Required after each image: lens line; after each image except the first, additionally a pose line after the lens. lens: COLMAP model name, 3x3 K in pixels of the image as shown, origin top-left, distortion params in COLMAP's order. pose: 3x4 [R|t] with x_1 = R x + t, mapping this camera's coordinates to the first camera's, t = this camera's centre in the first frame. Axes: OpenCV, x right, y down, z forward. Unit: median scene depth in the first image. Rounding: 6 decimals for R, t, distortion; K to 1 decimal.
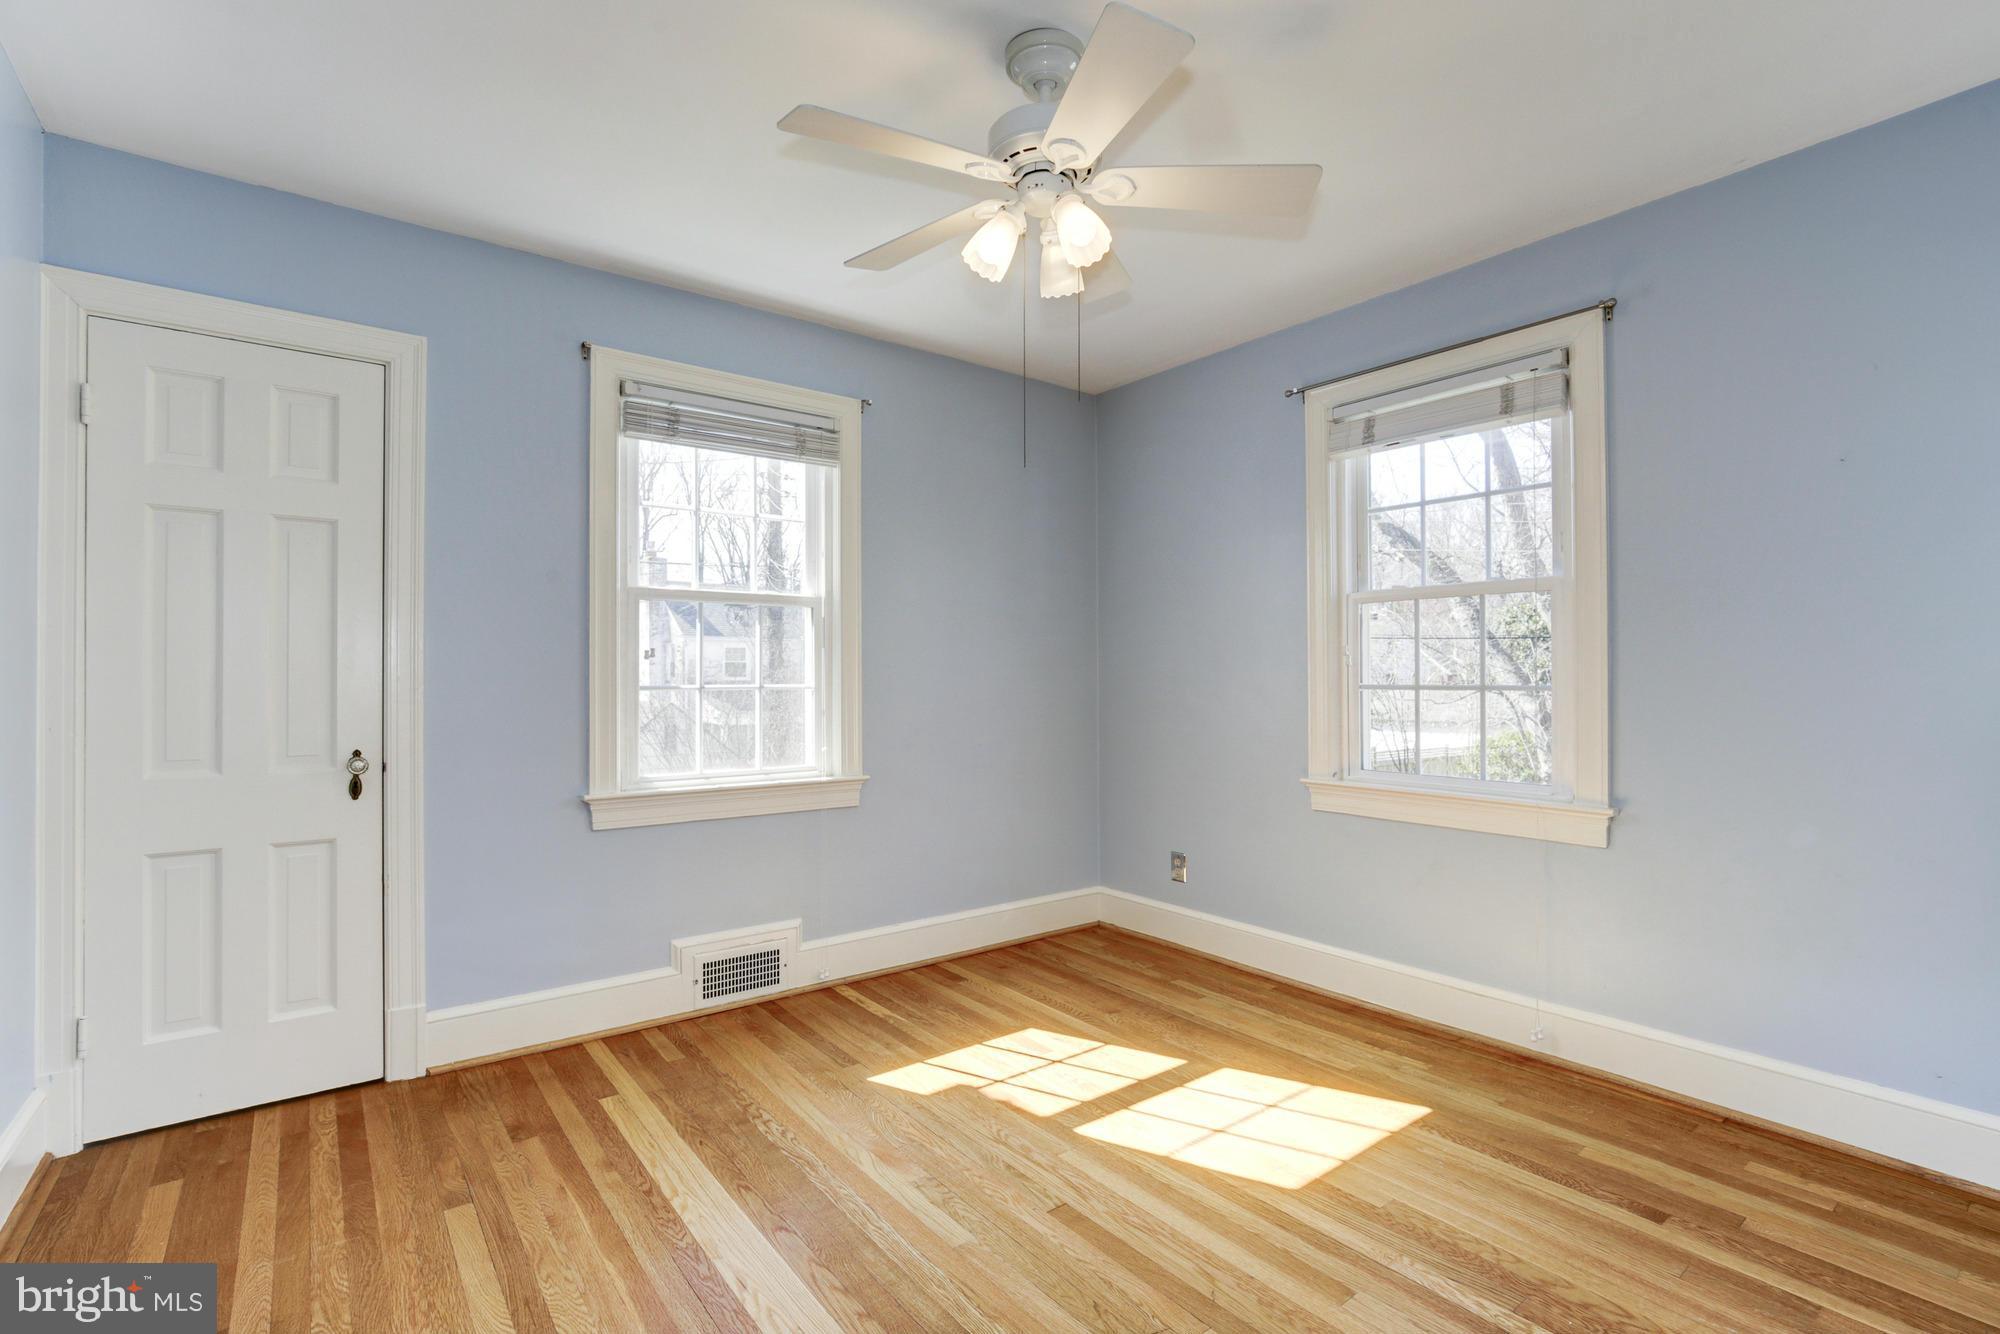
lens RADIAL K [[918.9, 0, 1003.7], [0, 918.9, 671.4], [0, 0, 1]] dist [-0.015071, 0.000282]
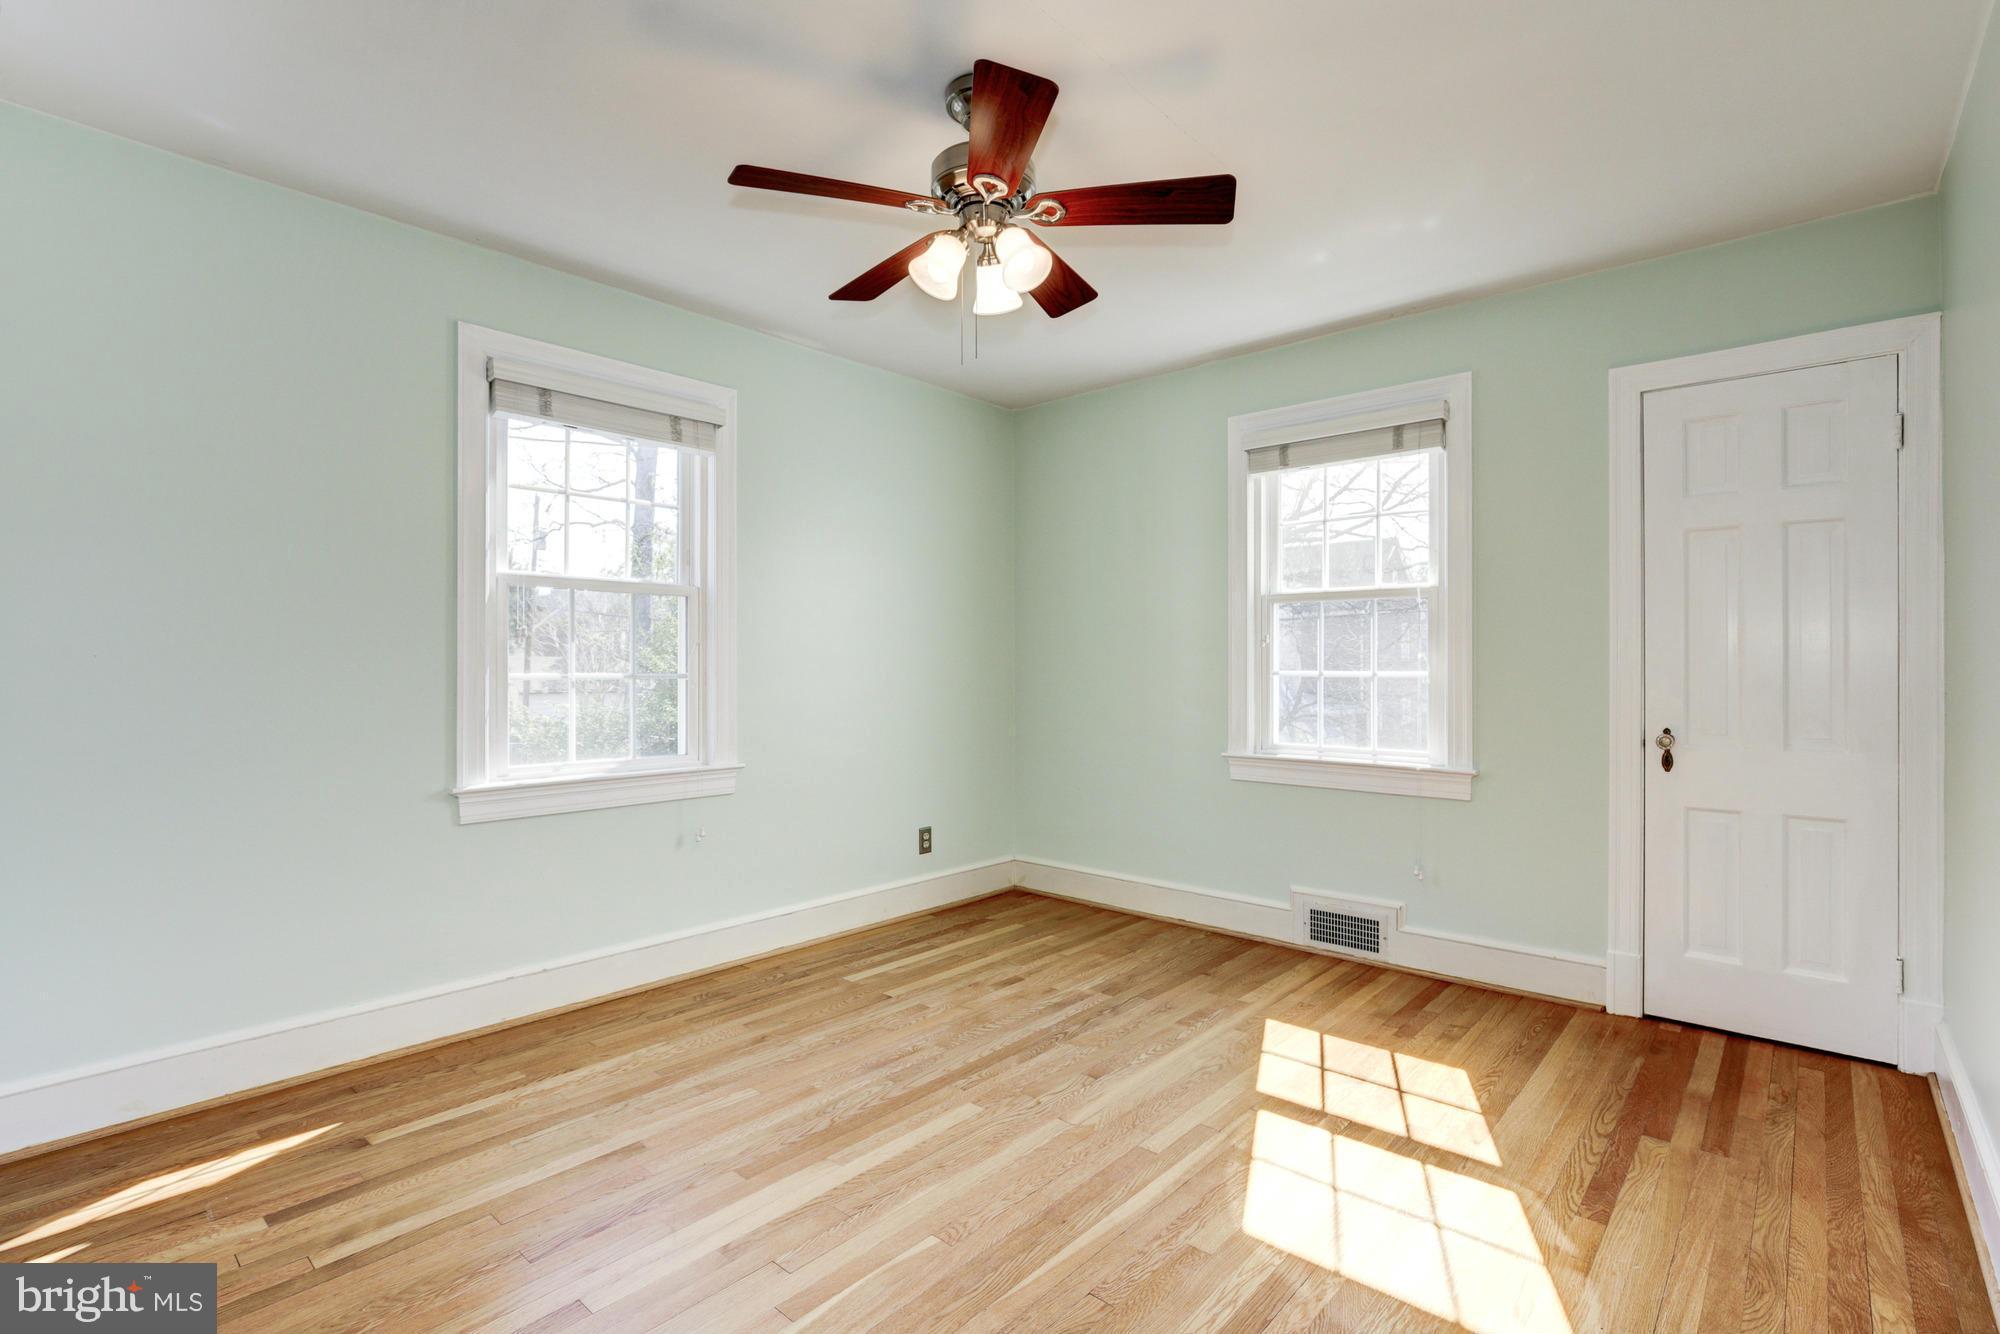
lens RADIAL K [[918.9, 0, 1003.7], [0, 918.9, 671.4], [0, 0, 1]] dist [-0.015071, 0.000282]
pose [[0.198033, 0.013429, -0.980103, 0.784390], [0.011944, 0.999799, 0.016112, -0.010425], [0.980123, -0.014897, 0.197833, 0.395514]]
